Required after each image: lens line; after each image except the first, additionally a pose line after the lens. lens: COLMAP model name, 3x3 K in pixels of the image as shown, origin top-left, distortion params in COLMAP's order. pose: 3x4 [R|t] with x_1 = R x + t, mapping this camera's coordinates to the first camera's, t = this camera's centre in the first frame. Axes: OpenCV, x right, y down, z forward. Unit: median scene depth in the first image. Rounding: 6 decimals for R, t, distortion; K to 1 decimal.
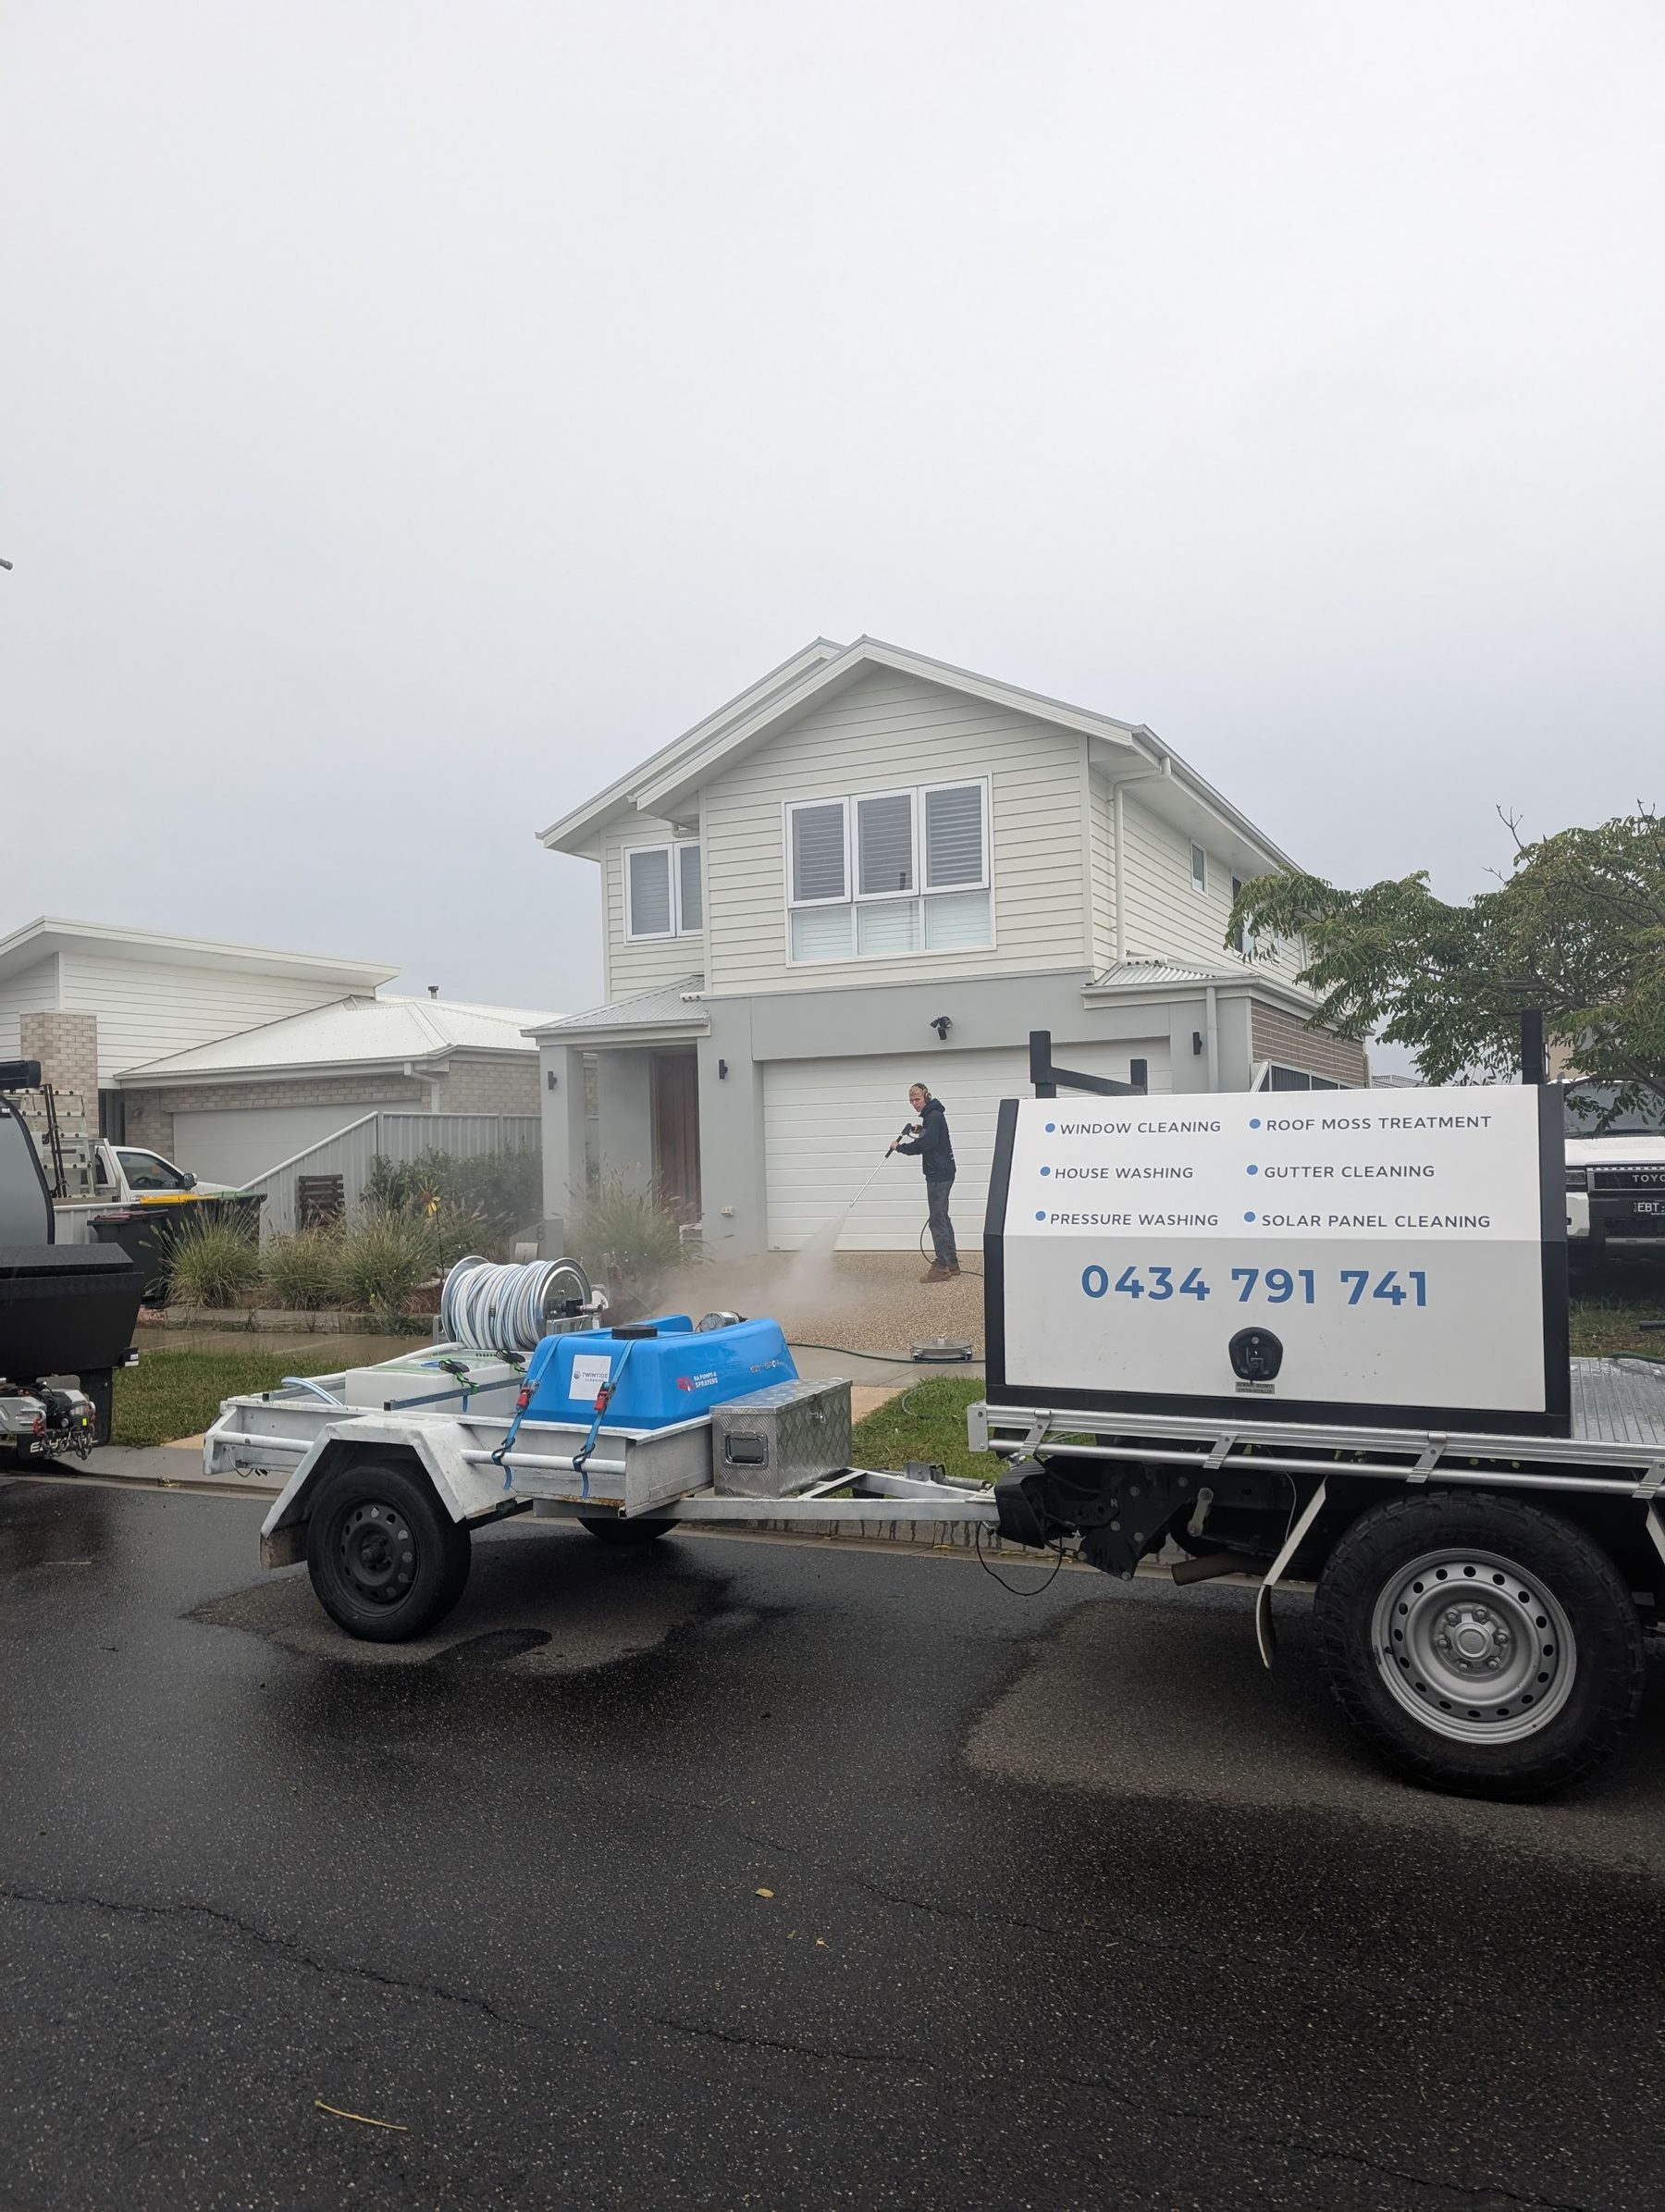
lens RADIAL K [[1595.6, 0, 828.8], [0, 1595.6, 1116.5], [0, 0, 1]] dist [0.109846, -0.382234]
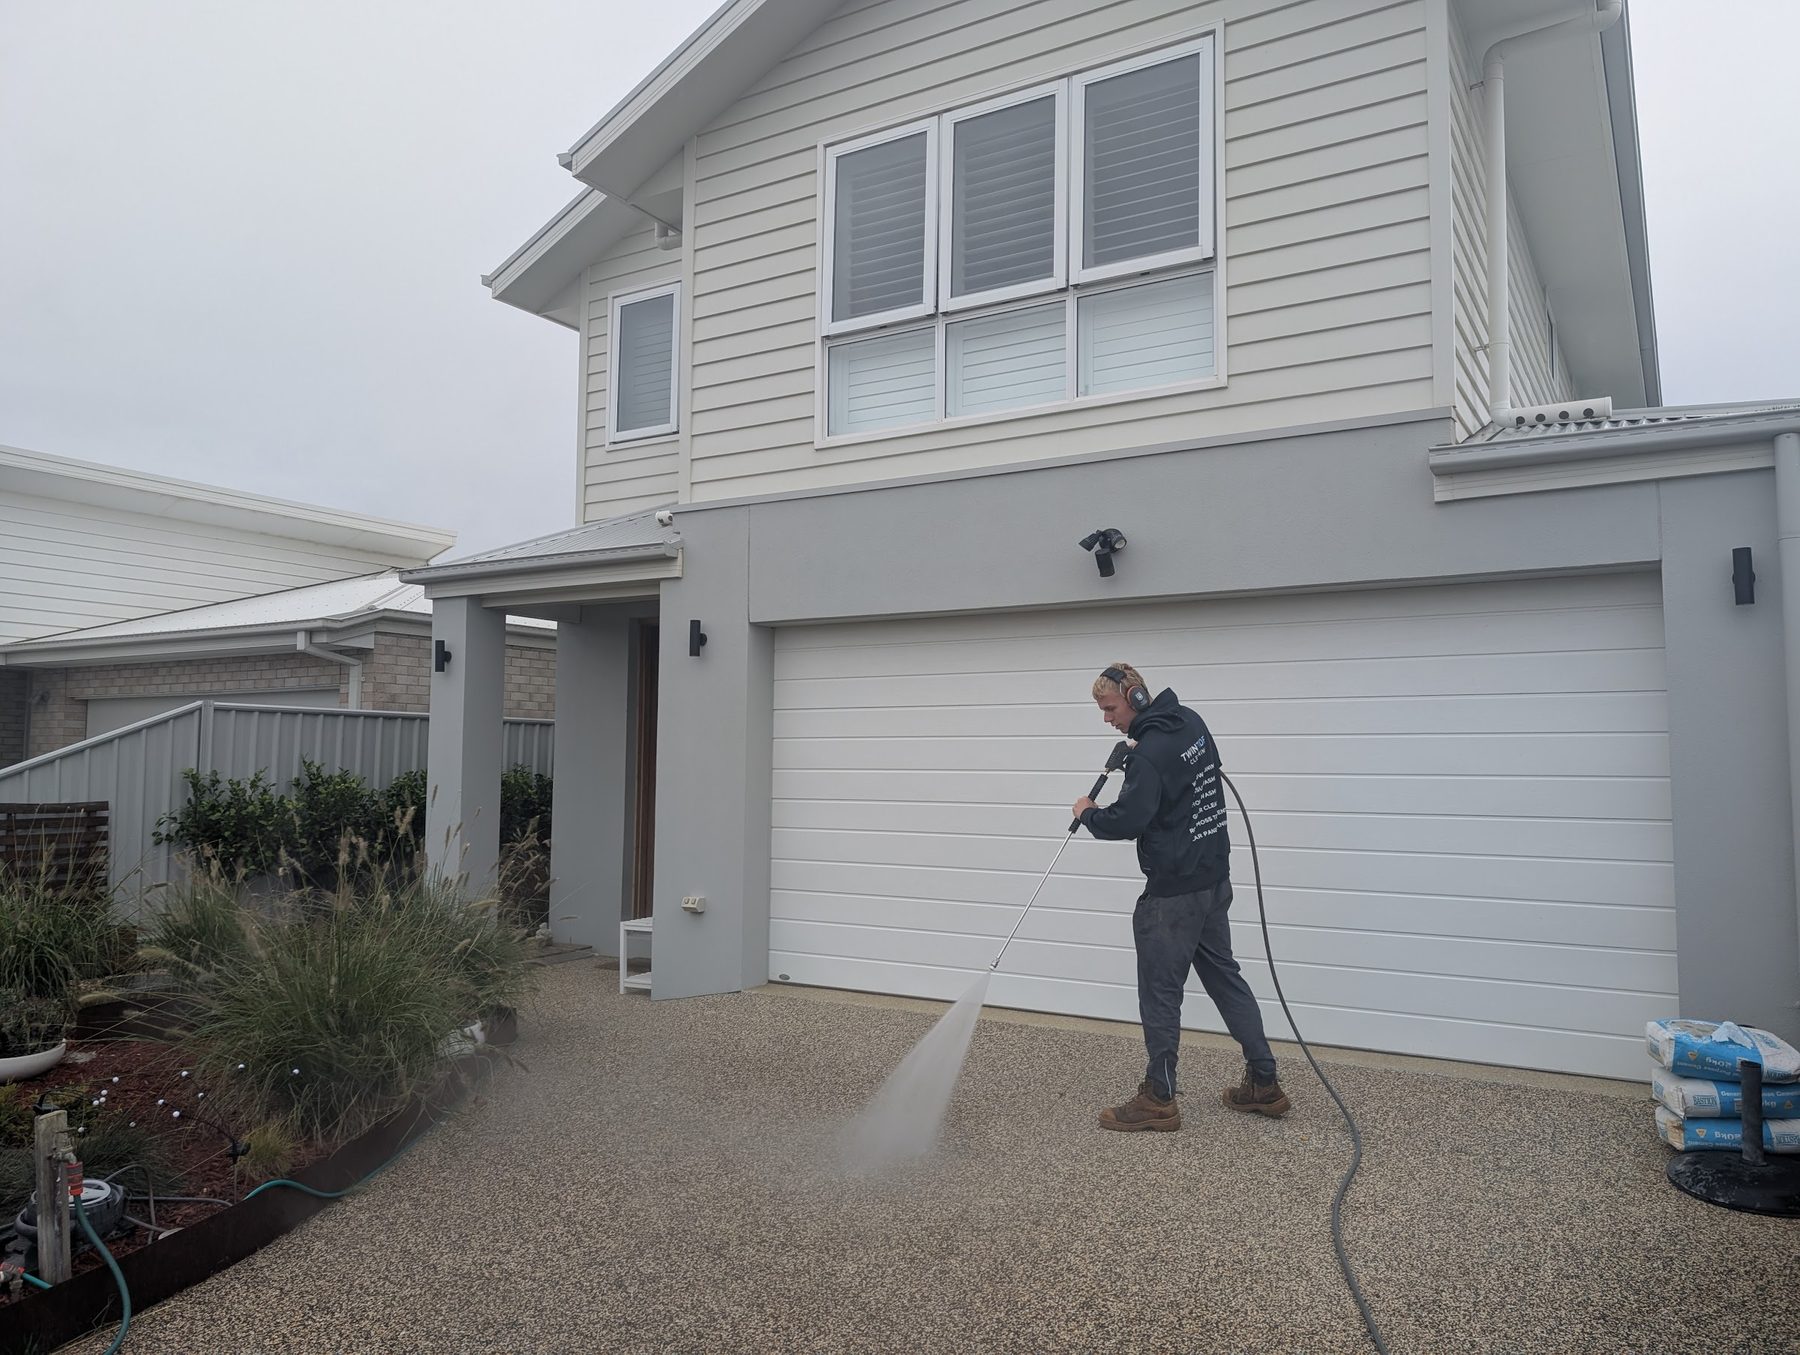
lens RADIAL K [[1301.2, 0, 894.7], [0, 1301.2, 679.8], [0, 0, 1]] dist [0.008168, -0.003624]
pose [[0.993454, 0.028109, -0.110724, 0.046602], [-0.032761, 0.998645, -0.040425, 0.000245], [0.109438, 0.043788, 0.993029, 0.540048]]
